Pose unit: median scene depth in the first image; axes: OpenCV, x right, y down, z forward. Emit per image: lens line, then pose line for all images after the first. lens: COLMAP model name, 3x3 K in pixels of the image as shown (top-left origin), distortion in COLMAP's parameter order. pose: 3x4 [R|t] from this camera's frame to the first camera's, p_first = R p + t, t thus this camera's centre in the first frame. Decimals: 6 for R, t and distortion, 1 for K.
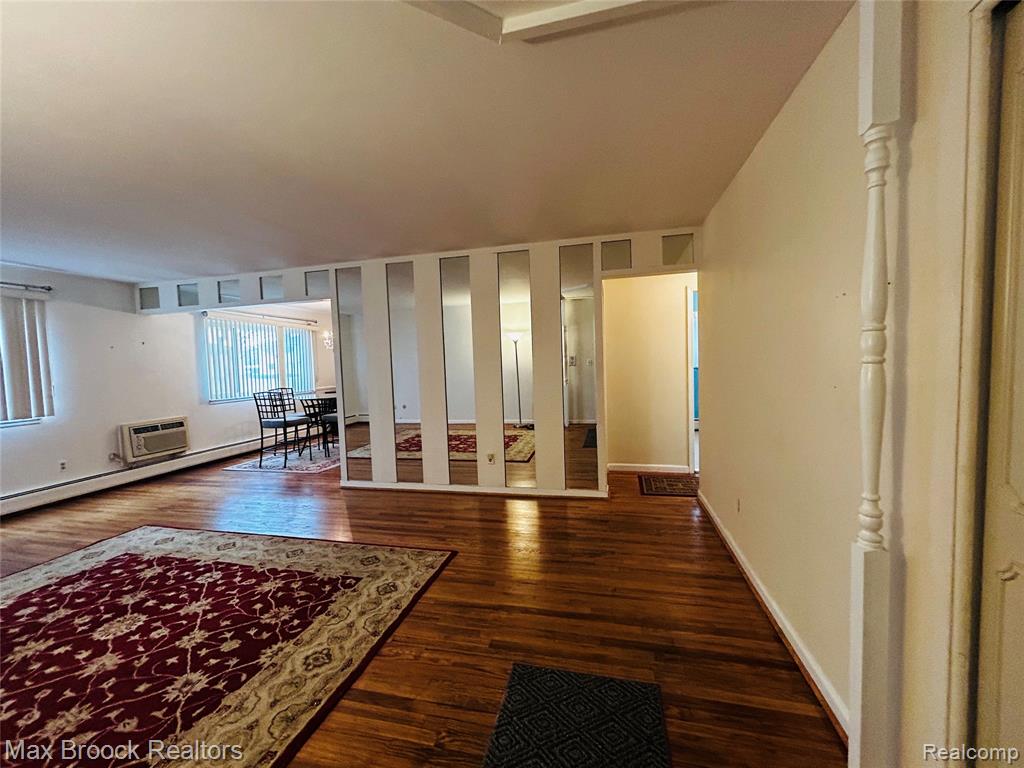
lens RADIAL K [[414.3, 0, 512.3], [0, 414.3, 381.9], [0, 0, 1]] dist [0.002596, -0.000092]
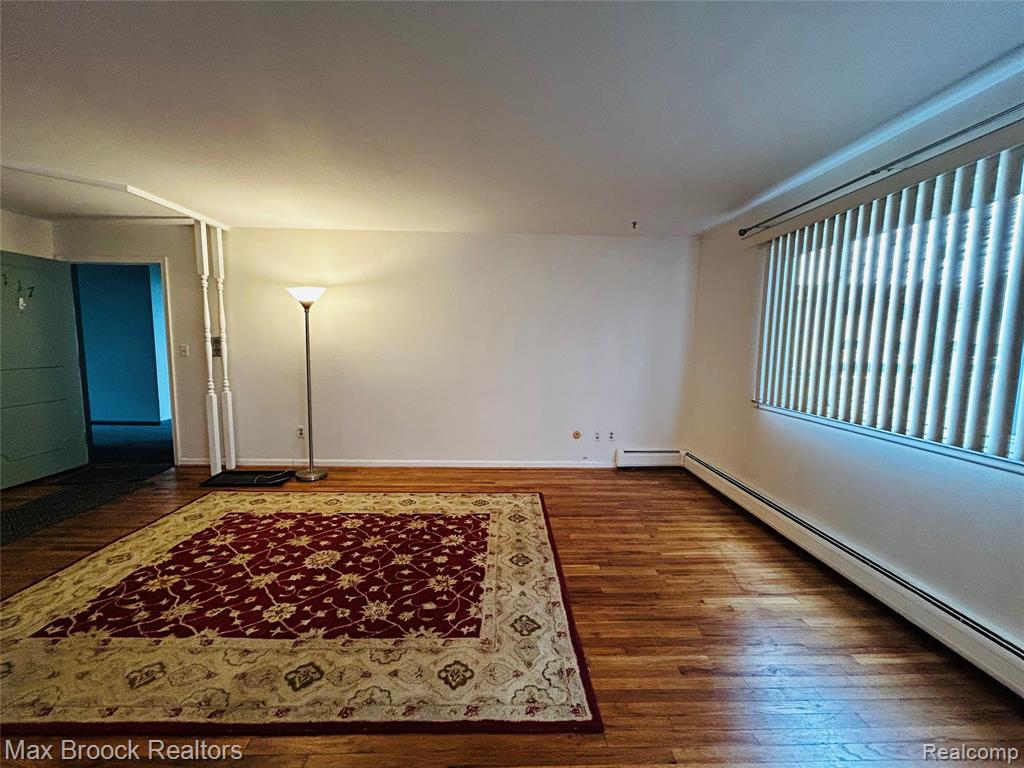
lens RADIAL K [[414.3, 0, 512.3], [0, 414.3, 381.9], [0, 0, 1]] dist [0.002596, -0.000092]
pose [[-0.965164, 0.047342, -0.257328, -0.994294], [0.005903, 0.987184, 0.159477, -0.067521], [0.261580, 0.152402, -0.953074, 1.824776]]
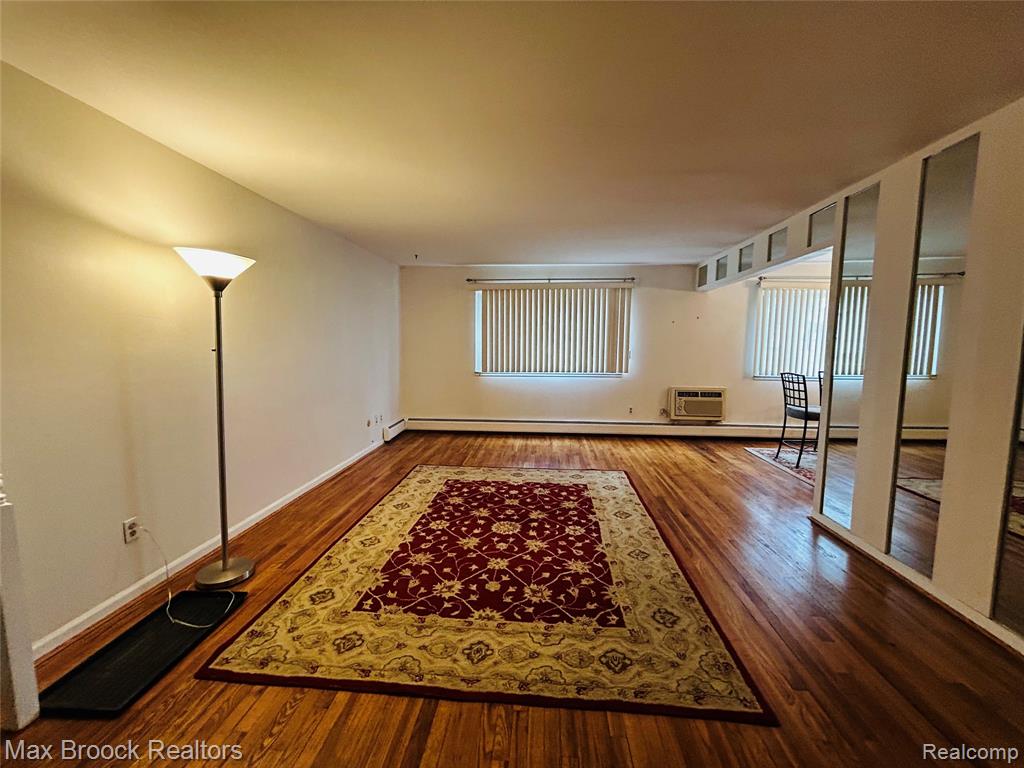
lens RADIAL K [[414.3, 0, 512.3], [0, 414.3, 381.9], [0, 0, 1]] dist [0.002596, -0.000092]
pose [[0.160092, 0.132630, -0.978151, 0.290623], [-0.065708, 0.990166, 0.123505, -0.053558], [0.984913, 0.044500, 0.167232, 0.647556]]
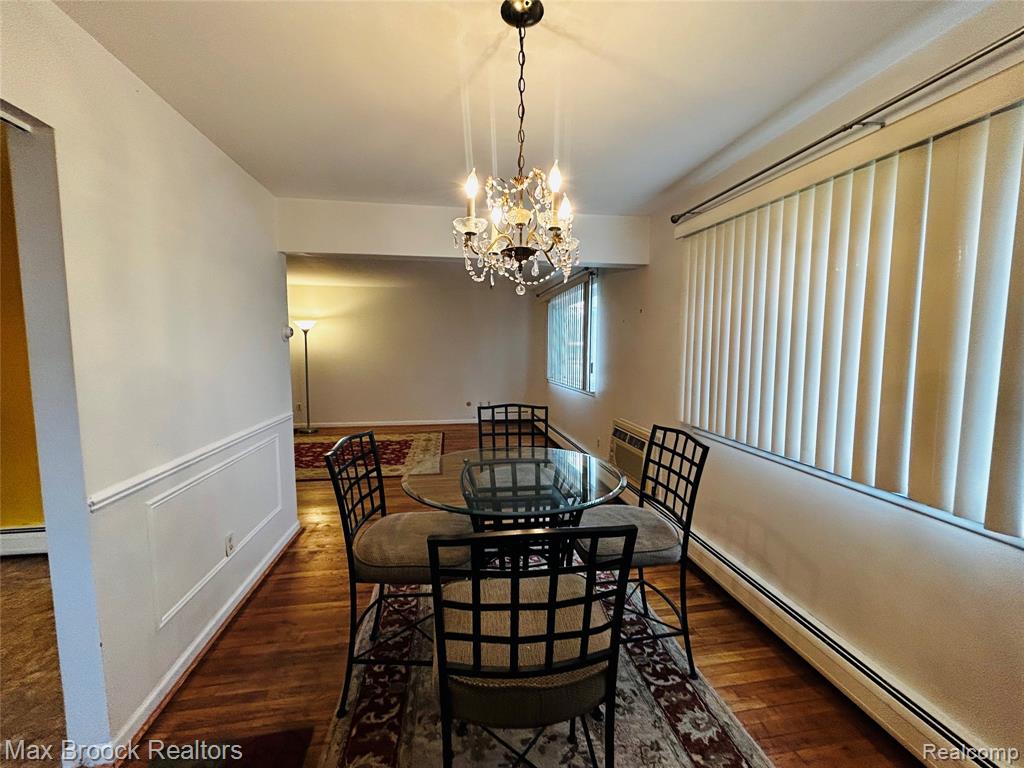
lens RADIAL K [[414.3, 0, 512.3], [0, 414.3, 381.9], [0, 0, 1]] dist [0.002596, -0.000092]
pose [[-0.922918, 0.065385, -0.379404, -0.866421], [0.008167, 0.988576, 0.150501, -0.164896], [0.384911, 0.135802, -0.912908, 3.061394]]
